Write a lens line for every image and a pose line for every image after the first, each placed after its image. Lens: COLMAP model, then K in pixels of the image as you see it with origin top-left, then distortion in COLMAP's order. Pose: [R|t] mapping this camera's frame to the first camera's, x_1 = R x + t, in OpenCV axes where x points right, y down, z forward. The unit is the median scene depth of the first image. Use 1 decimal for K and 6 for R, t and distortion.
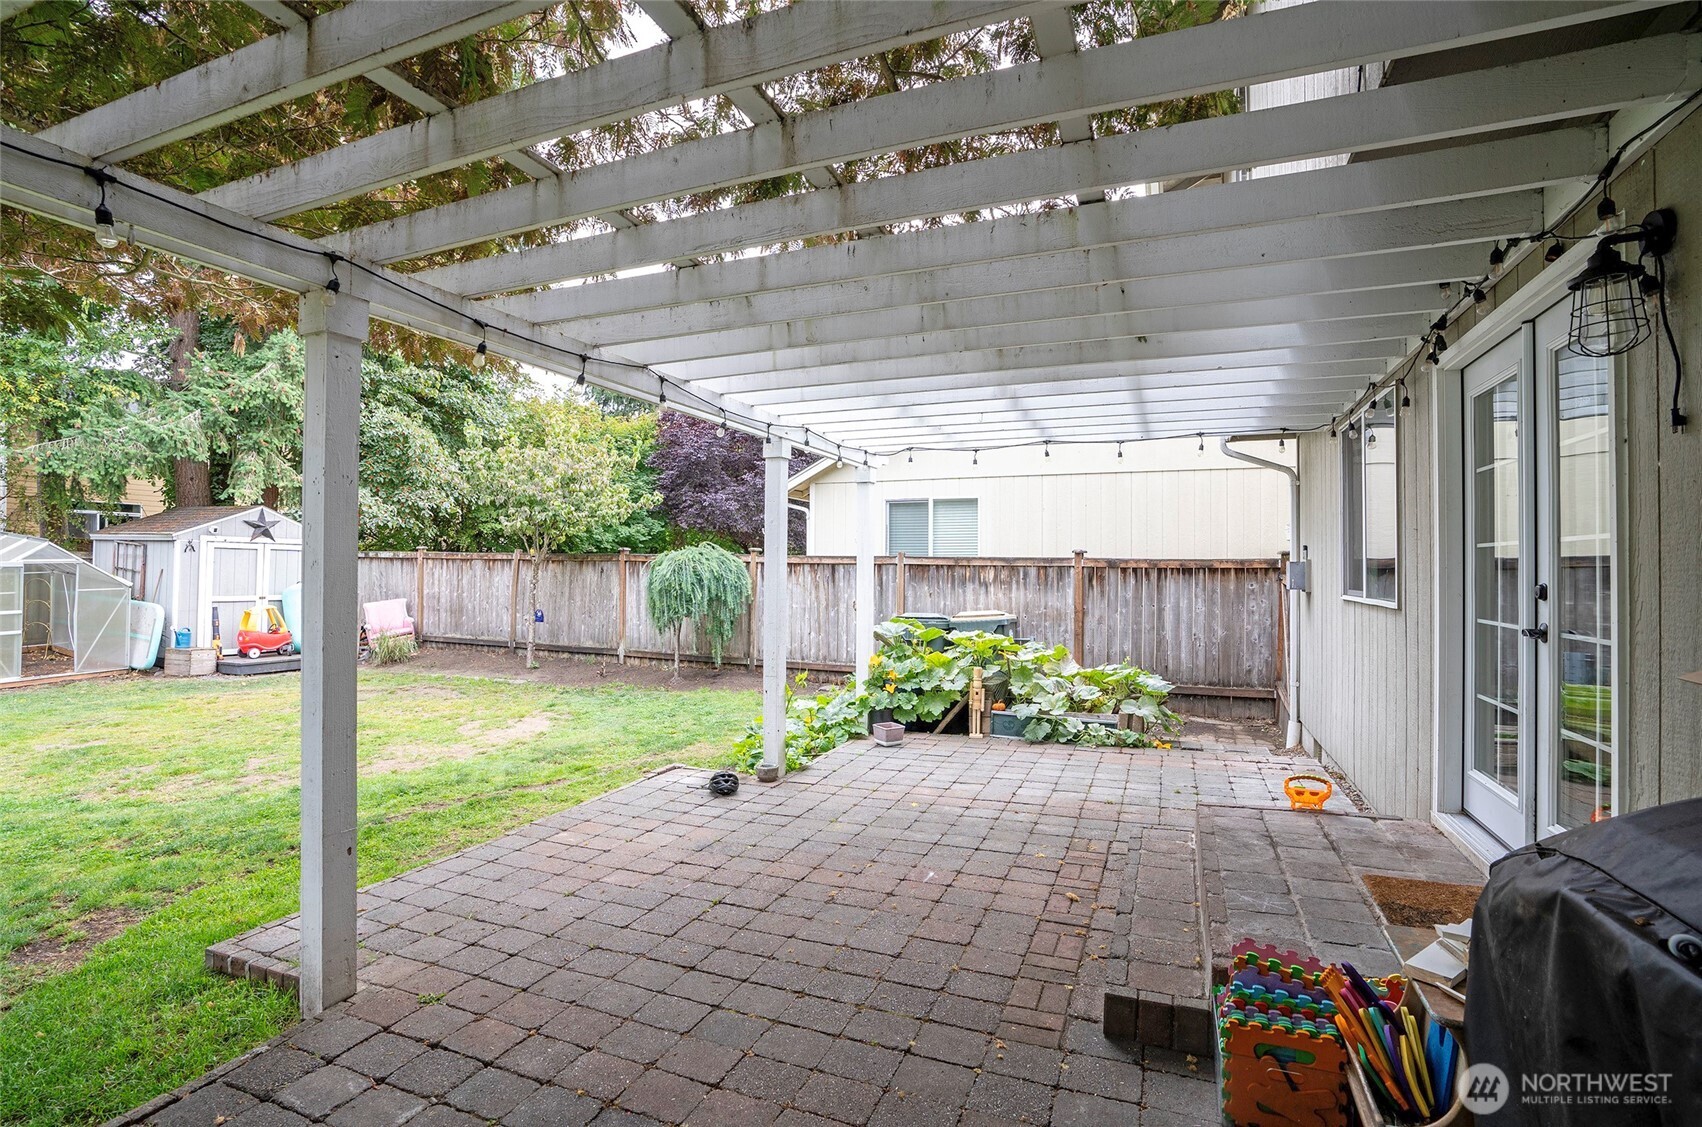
lens RADIAL K [[795.5, 0, 852.9], [0, 795.5, 560.2], [0, 0, 1]] dist [-0.002599, 0.000352]
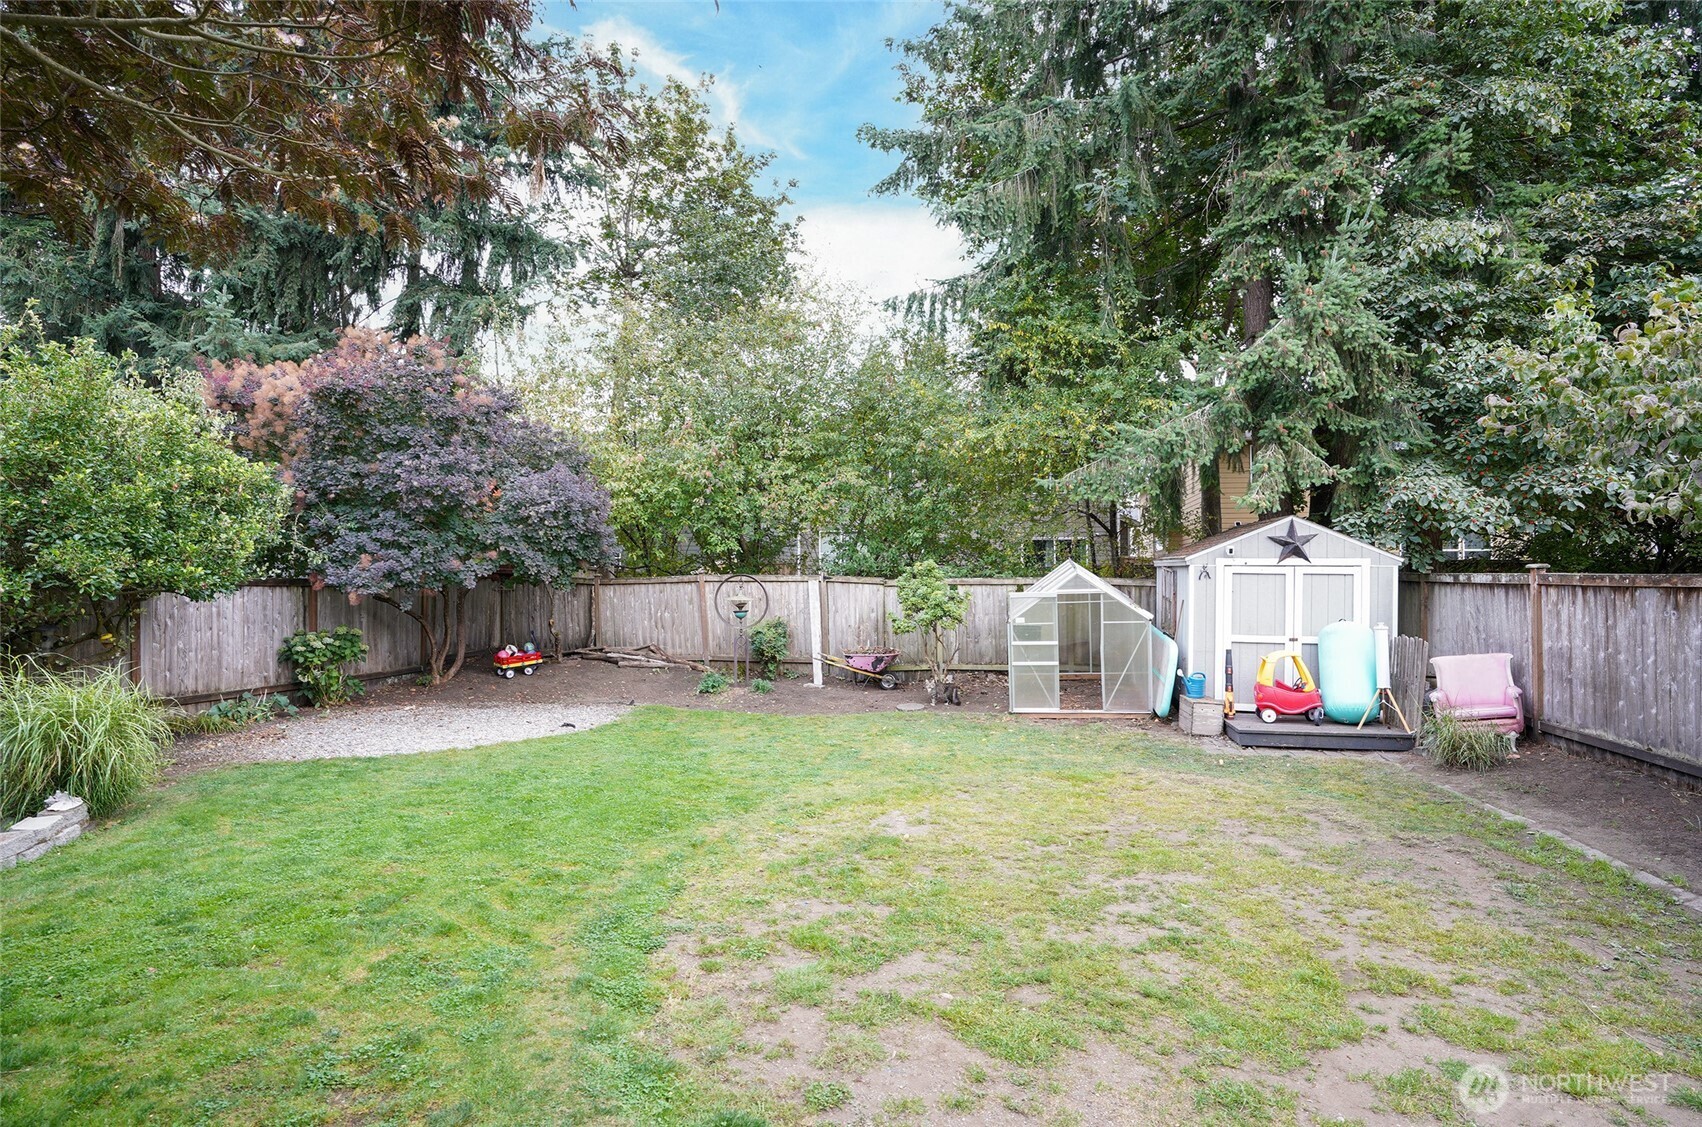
lens RADIAL K [[795.5, 0, 856.1], [0, 795.5, 560.8], [0, 0, 1]] dist [-0.002599, 0.000352]
pose [[0.230923, -0.030683, -0.972488, -0.108592], [0.009083, 0.999527, -0.029379, -0.007522], [0.972930, -0.002049, 0.231093, 0.411949]]
